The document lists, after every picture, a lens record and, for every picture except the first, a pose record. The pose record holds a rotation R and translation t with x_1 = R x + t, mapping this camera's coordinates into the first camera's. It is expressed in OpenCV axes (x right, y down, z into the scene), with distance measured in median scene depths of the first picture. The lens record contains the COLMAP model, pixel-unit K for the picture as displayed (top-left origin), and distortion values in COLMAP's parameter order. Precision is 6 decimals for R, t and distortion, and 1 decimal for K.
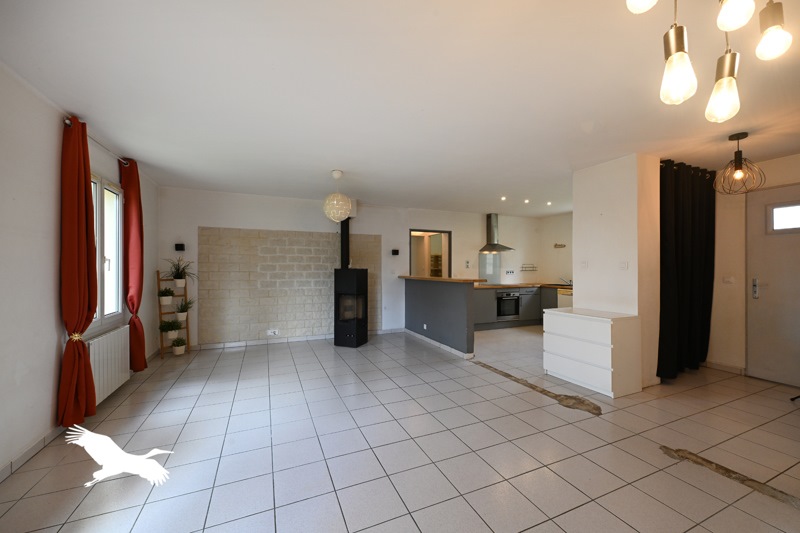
lens RADIAL K [[323.1, 0, 402.2], [0, 323.1, 270.0], [0, 0, 1]] dist [-0.000080, 0.000025]
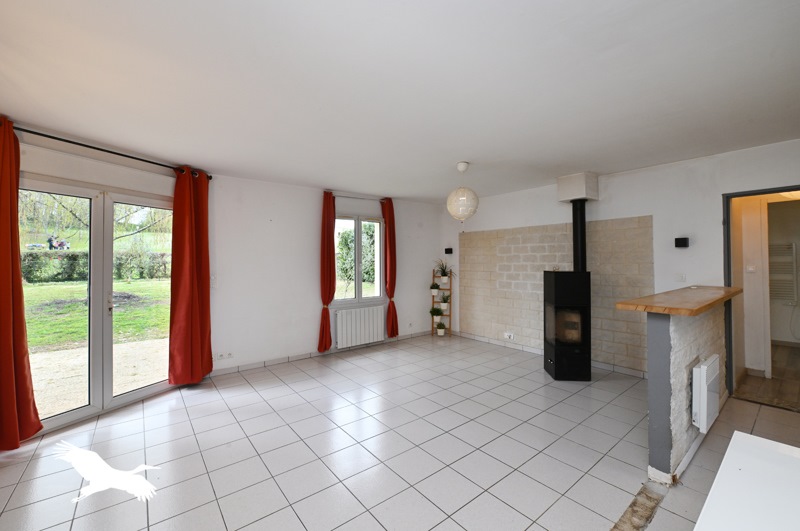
lens RADIAL K [[328.6, 0, 400.9], [0, 328.6, 261.3], [0, 0, 1]] dist [-0.000088, 0.000011]
pose [[0.269997, -0.002459, -0.962858, 0.447665], [0.001572, 0.999997, -0.002113, -0.025012], [0.962860, -0.000943, 0.270000, 0.432045]]
